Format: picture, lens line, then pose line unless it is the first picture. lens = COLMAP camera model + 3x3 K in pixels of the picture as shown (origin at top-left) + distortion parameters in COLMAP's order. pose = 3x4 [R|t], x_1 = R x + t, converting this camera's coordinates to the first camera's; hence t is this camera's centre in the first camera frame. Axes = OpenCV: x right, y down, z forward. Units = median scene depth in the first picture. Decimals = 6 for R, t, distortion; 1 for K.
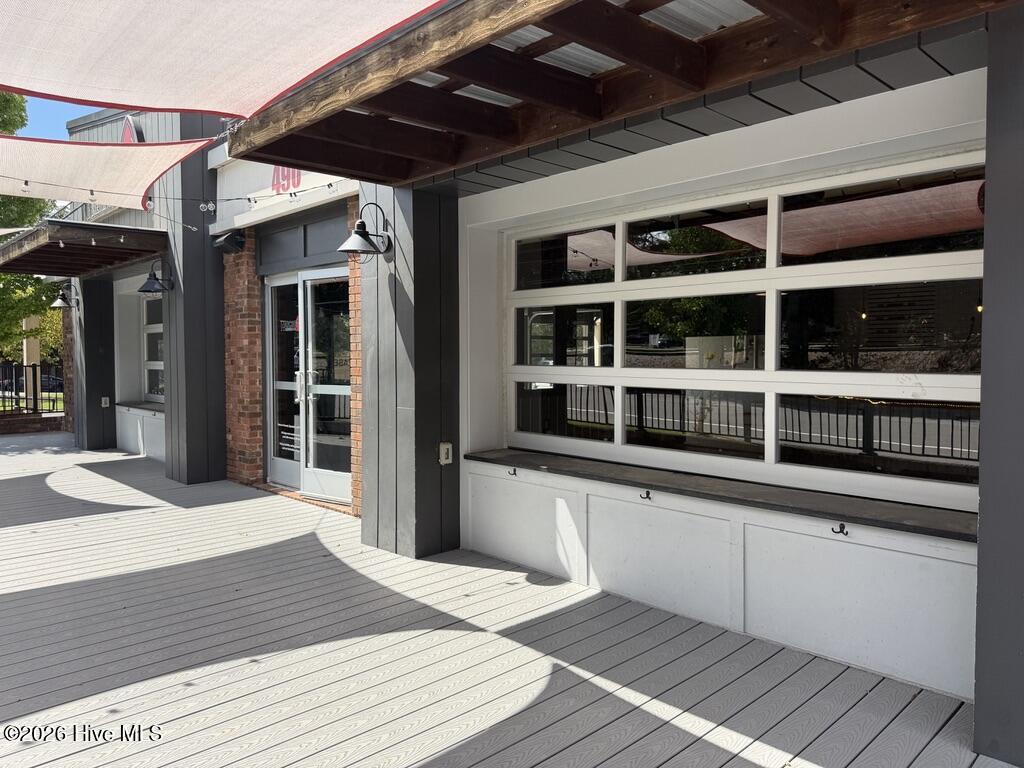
lens RADIAL K [[726.1, 0, 514.4], [0, 726.1, 381.3], [0, 0, 1]] dist [0.162841, -0.242007]
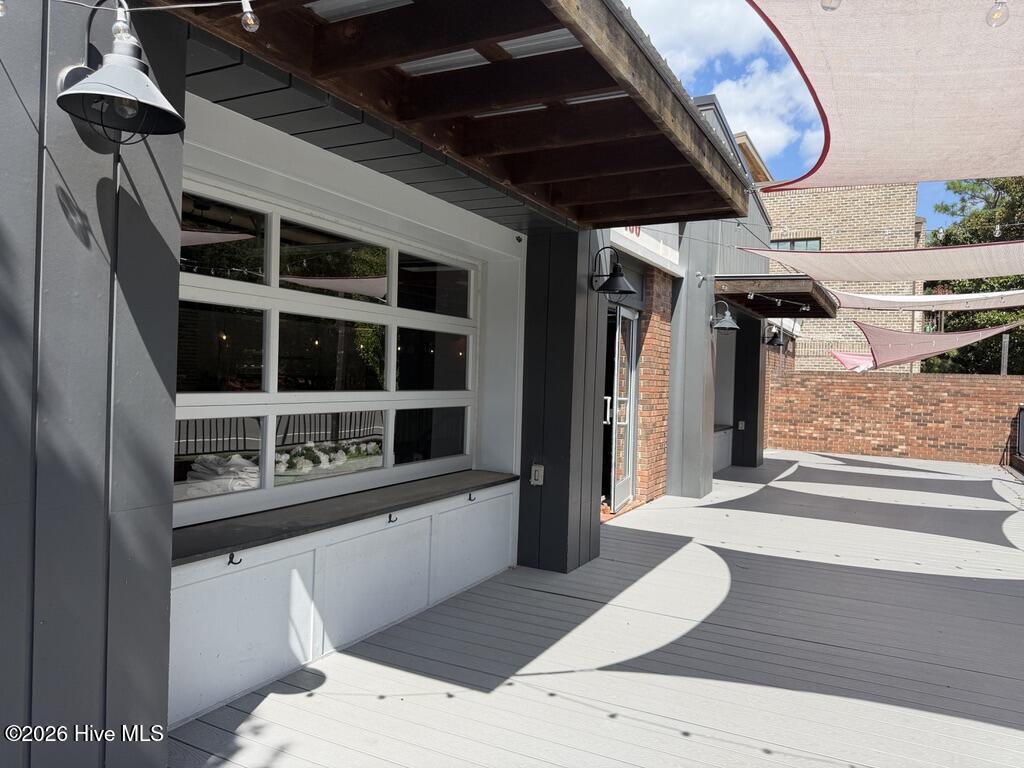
lens RADIAL K [[726.1, 0, 514.4], [0, 726.1, 381.3], [0, 0, 1]] dist [0.162841, -0.242007]
pose [[-0.314076, -0.015793, 0.949267, -0.743607], [0.007350, 0.999791, 0.019066, -0.044812], [-0.949369, 0.012966, -0.313894, 1.045903]]
